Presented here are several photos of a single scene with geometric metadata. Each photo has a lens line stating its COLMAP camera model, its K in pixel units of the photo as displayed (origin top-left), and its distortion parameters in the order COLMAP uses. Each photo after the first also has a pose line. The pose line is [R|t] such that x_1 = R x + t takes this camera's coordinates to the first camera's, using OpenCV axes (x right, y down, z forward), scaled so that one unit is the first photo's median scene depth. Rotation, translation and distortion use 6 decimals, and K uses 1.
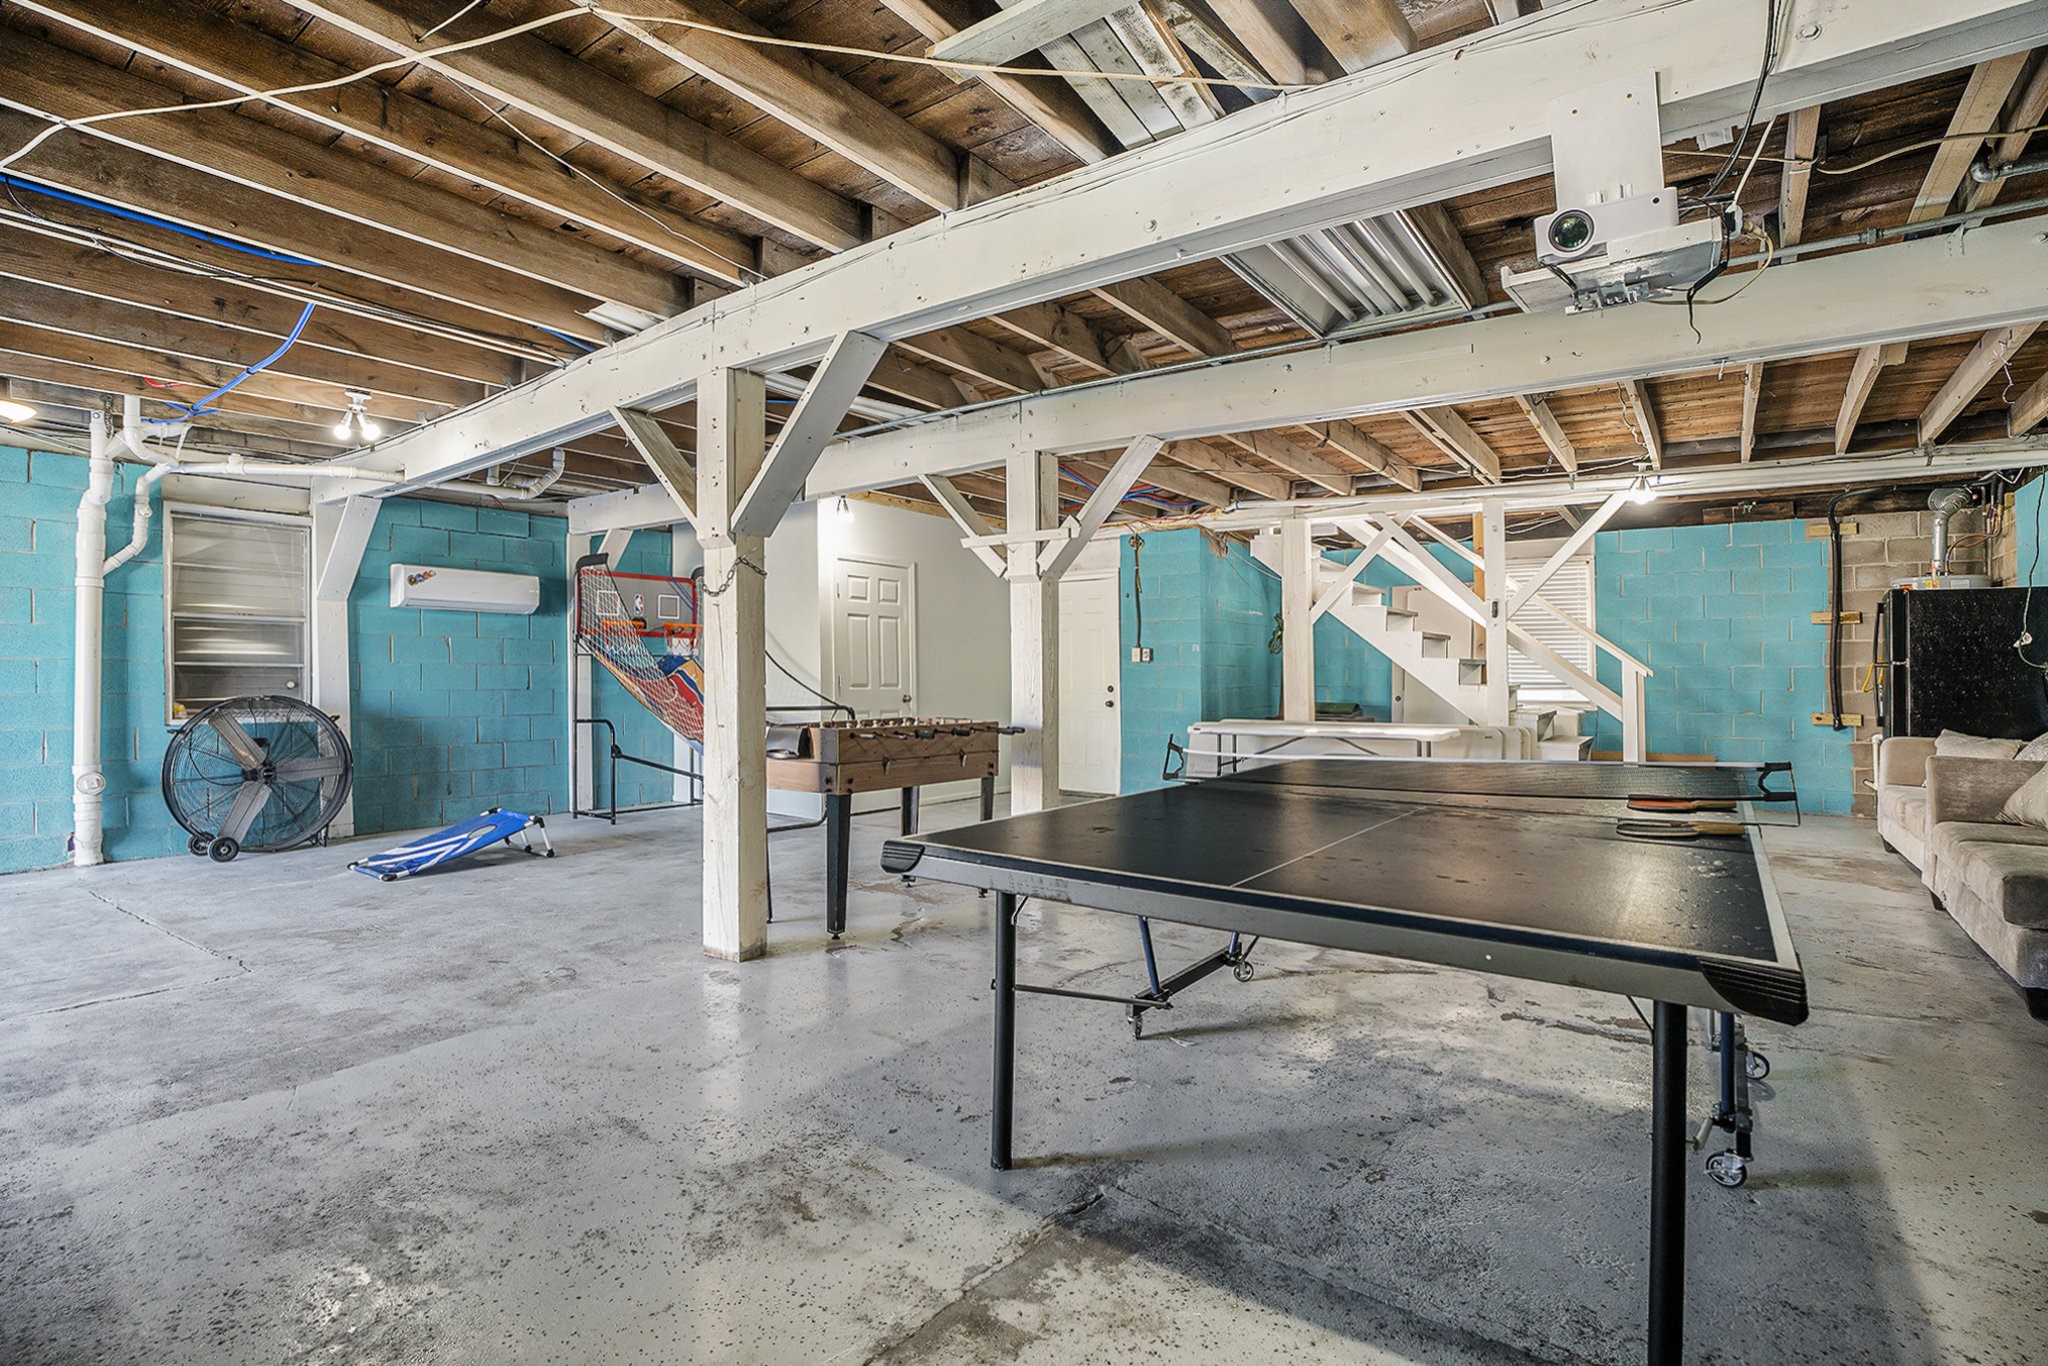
lens RADIAL K [[955.5, 0, 1013.9], [0, 955.5, 663.2], [0, 0, 1]] dist [-0.061825, 0.014465]
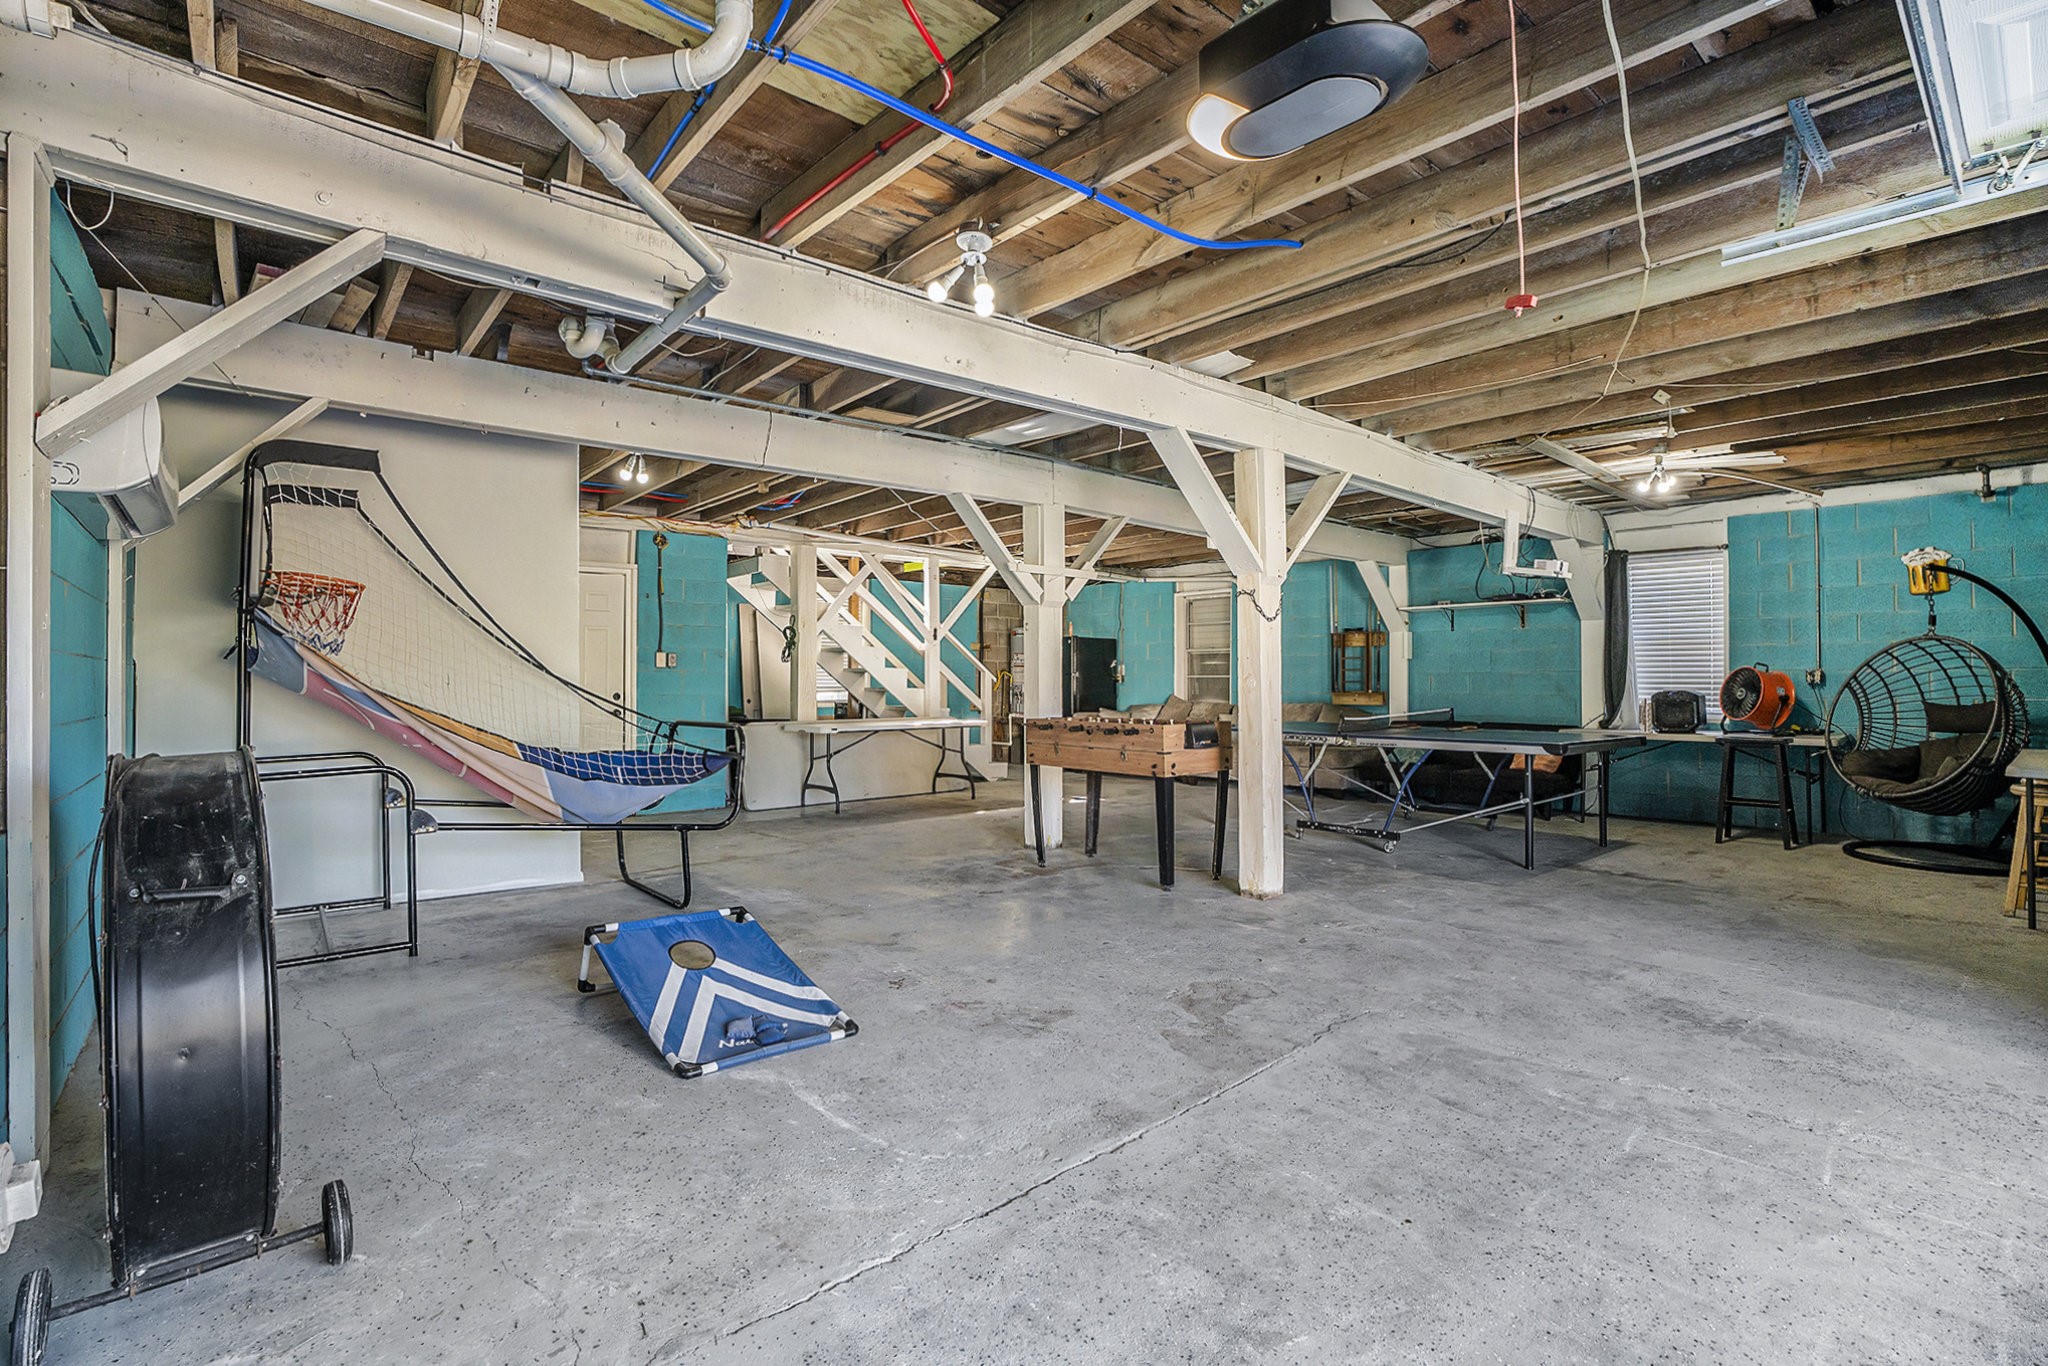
lens RADIAL K [[955.5, 0, 1013.9], [0, 955.5, 663.2], [0, 0, 1]] dist [-0.061825, 0.014465]
pose [[0.231635, 0.013845, 0.972704, -1.401239], [-0.009742, 0.999882, -0.011912, 0.005000], [-0.972754, -0.006717, 0.231743, 0.870025]]
